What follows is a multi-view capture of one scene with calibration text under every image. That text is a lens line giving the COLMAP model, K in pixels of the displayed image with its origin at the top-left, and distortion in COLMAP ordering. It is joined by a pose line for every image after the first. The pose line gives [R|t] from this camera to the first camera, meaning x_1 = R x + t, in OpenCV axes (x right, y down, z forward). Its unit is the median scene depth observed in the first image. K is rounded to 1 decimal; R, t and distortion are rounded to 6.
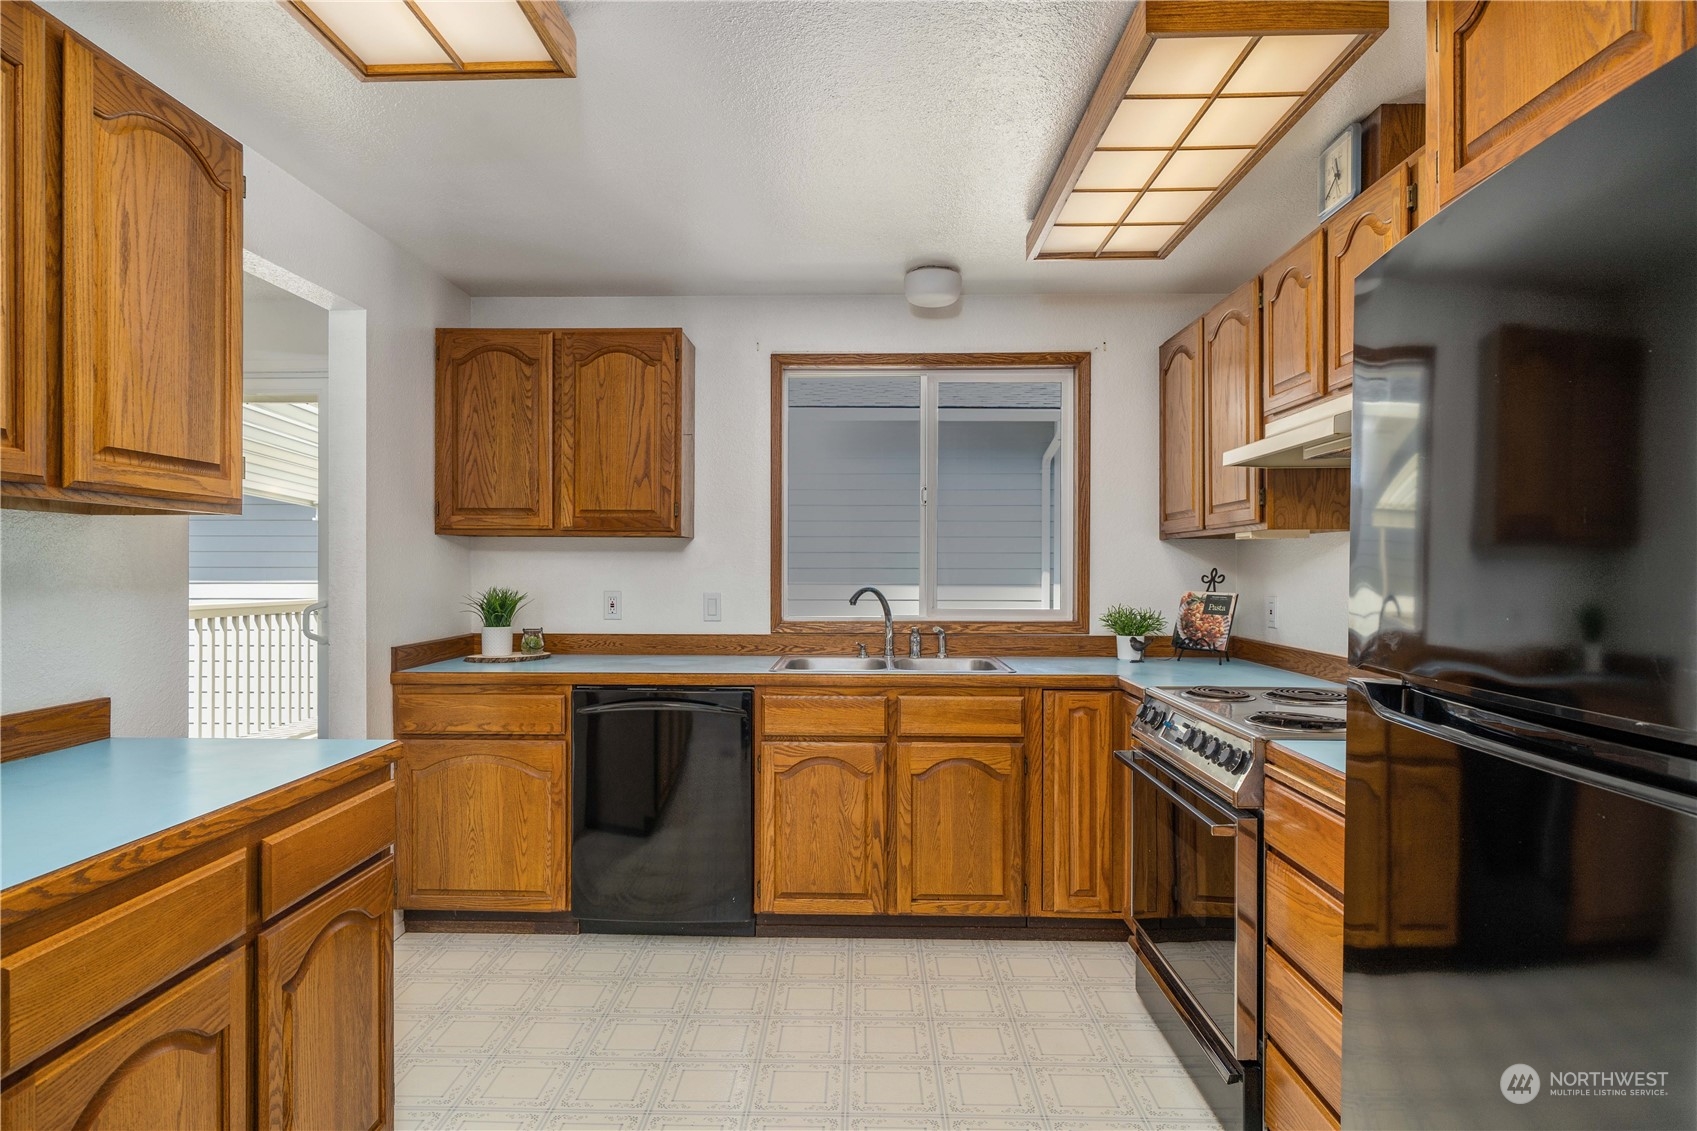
lens RADIAL K [[924.7, 0, 845.0], [0, 924.7, 564.0], [0, 0, 1]] dist [-0.003542, 0.000060]
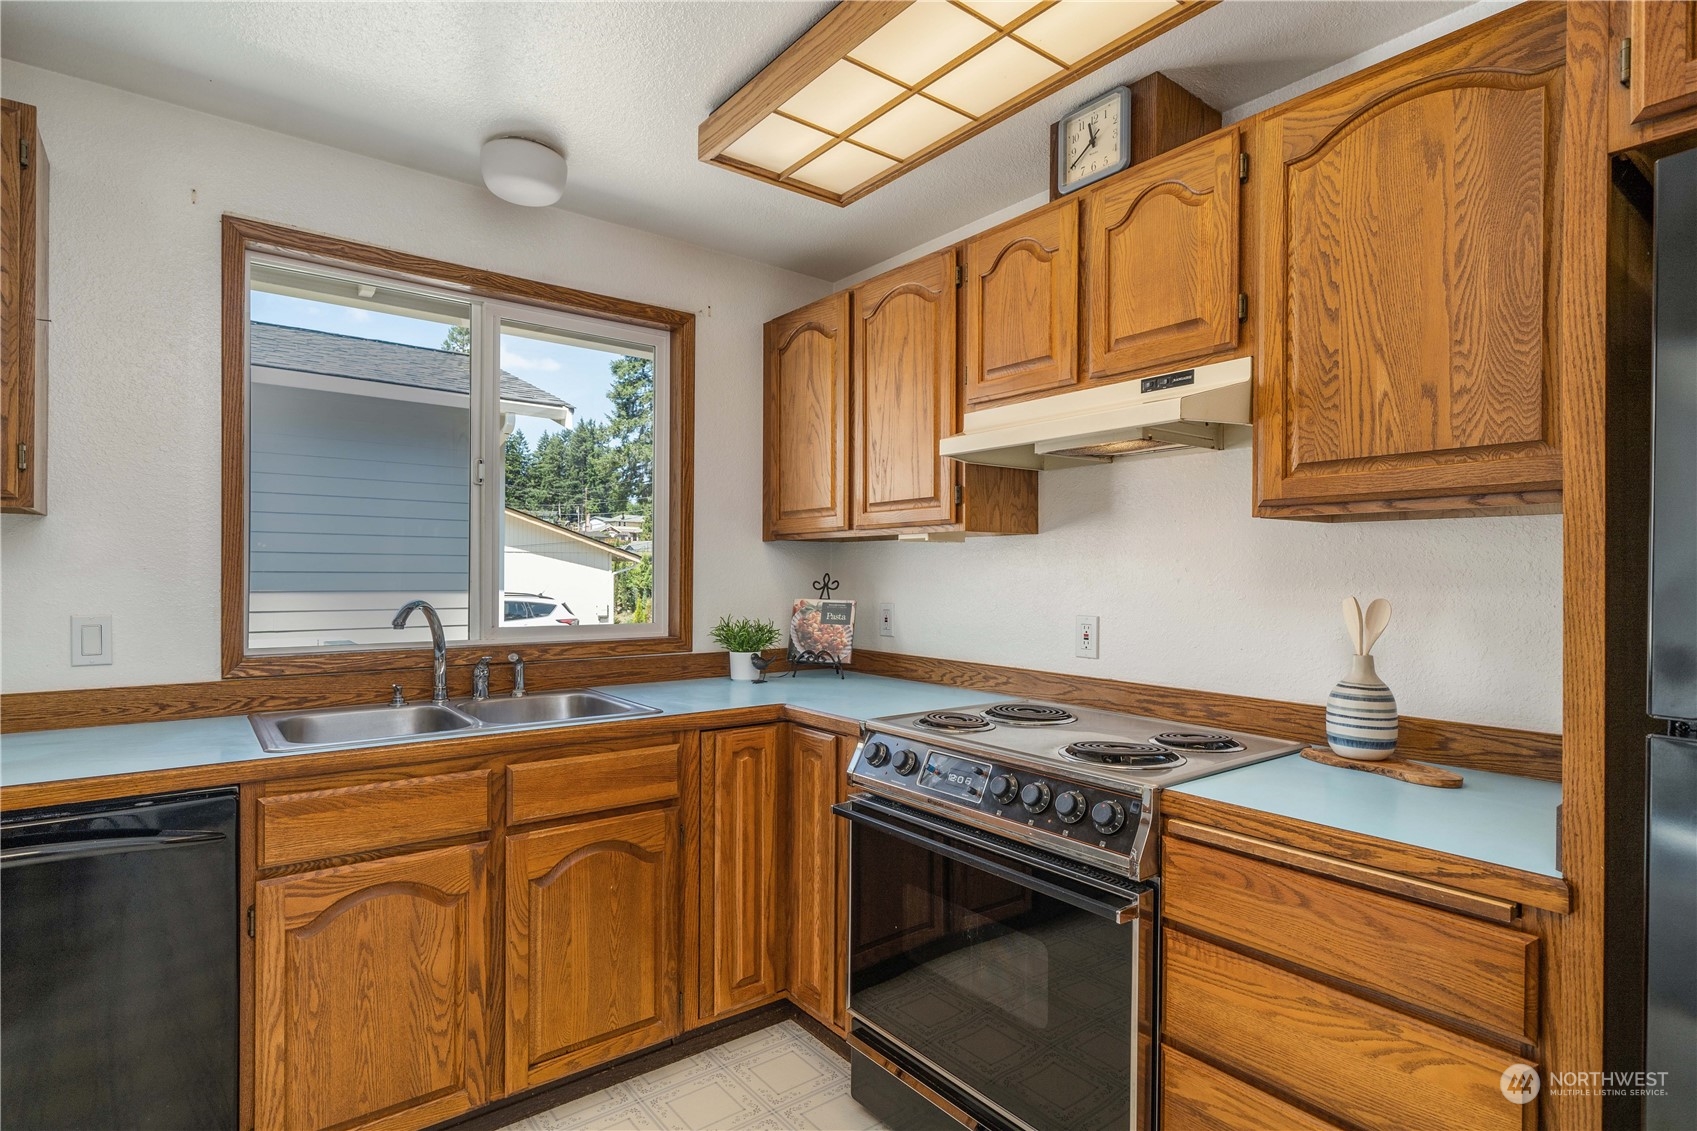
lens RADIAL K [[854.6, 0, 843.6], [0, 854.6, 575.8], [0, 0, 1]] dist [0.002091, -0.001091]
pose [[0.775315, 0.000925, 0.631574, -0.142170], [-0.006096, 0.999963, 0.006018, 0.001865], [-0.631545, -0.008516, 0.775292, 0.376996]]
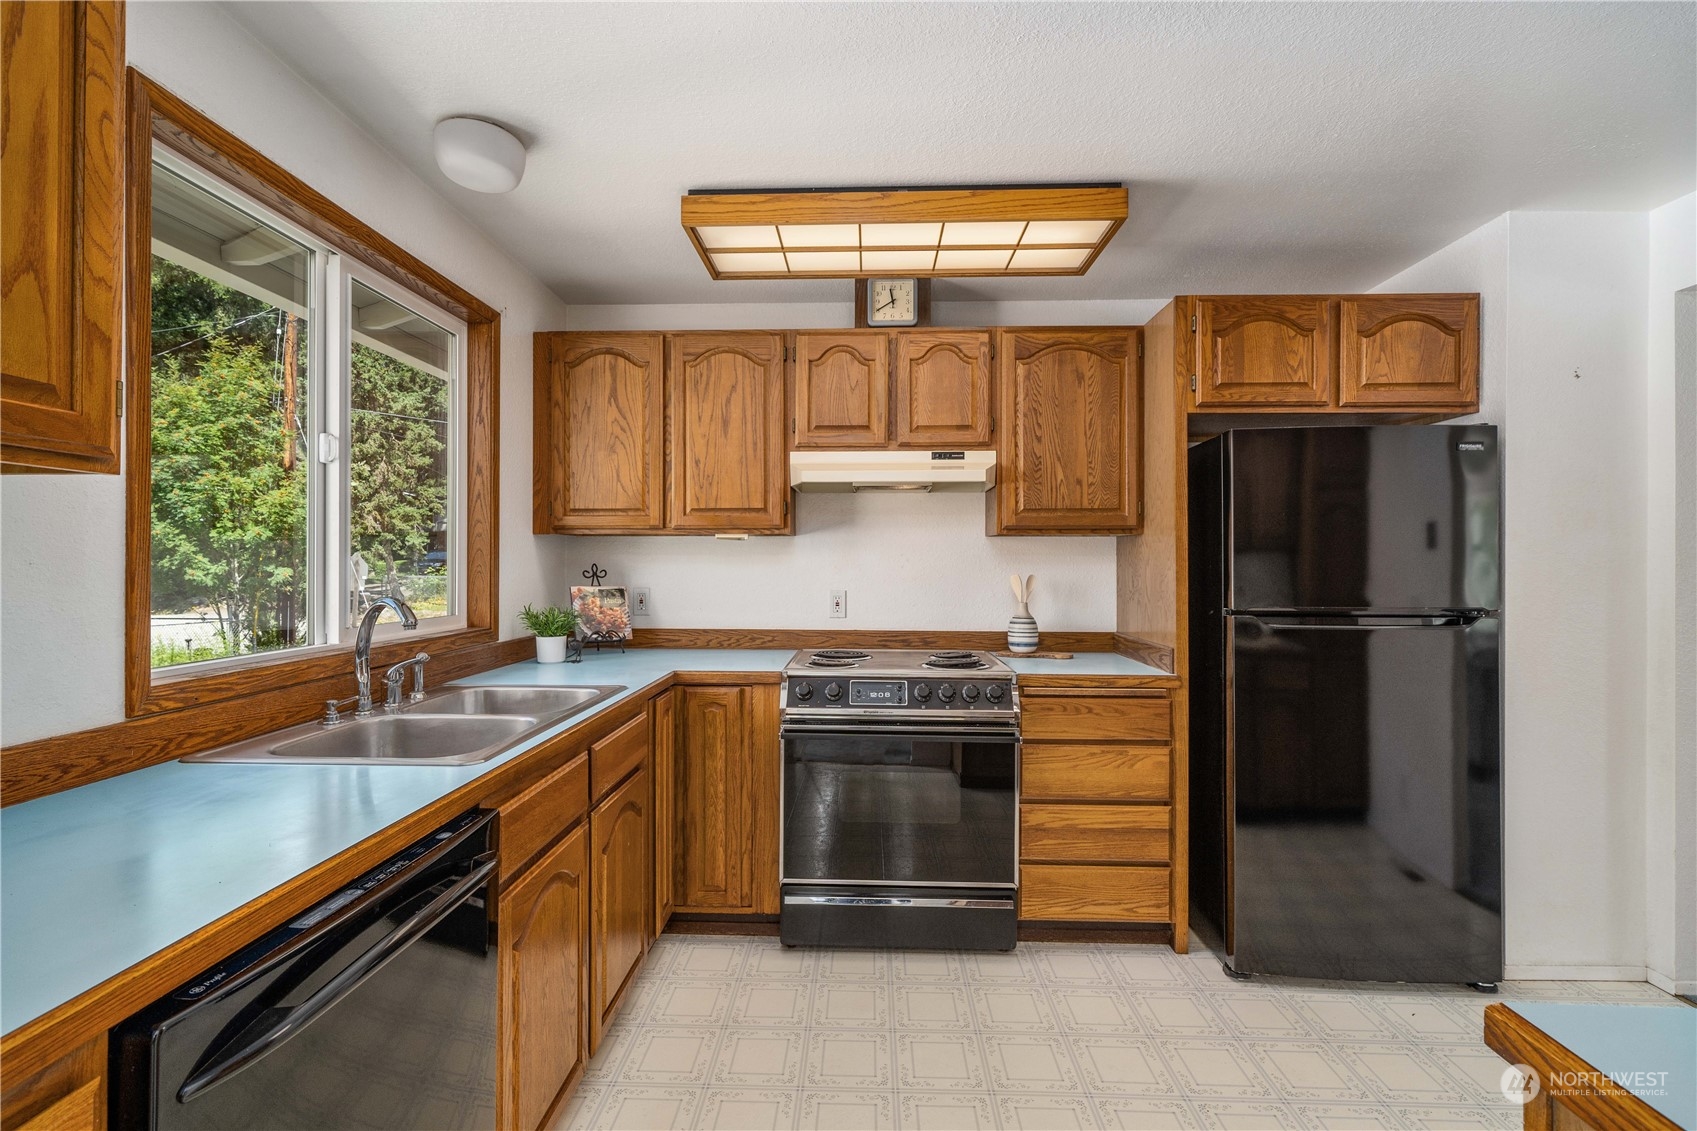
lens RADIAL K [[742.6, 0, 849.7], [0, 742.6, 558.0], [0, 0, 1]] dist [-0.003408, -0.000155]
pose [[0.013674, 0.003865, 0.999899, -0.506428], [-0.003330, 0.999987, -0.003820, 0.000078], [-0.999901, -0.003278, 0.013686, 0.795895]]
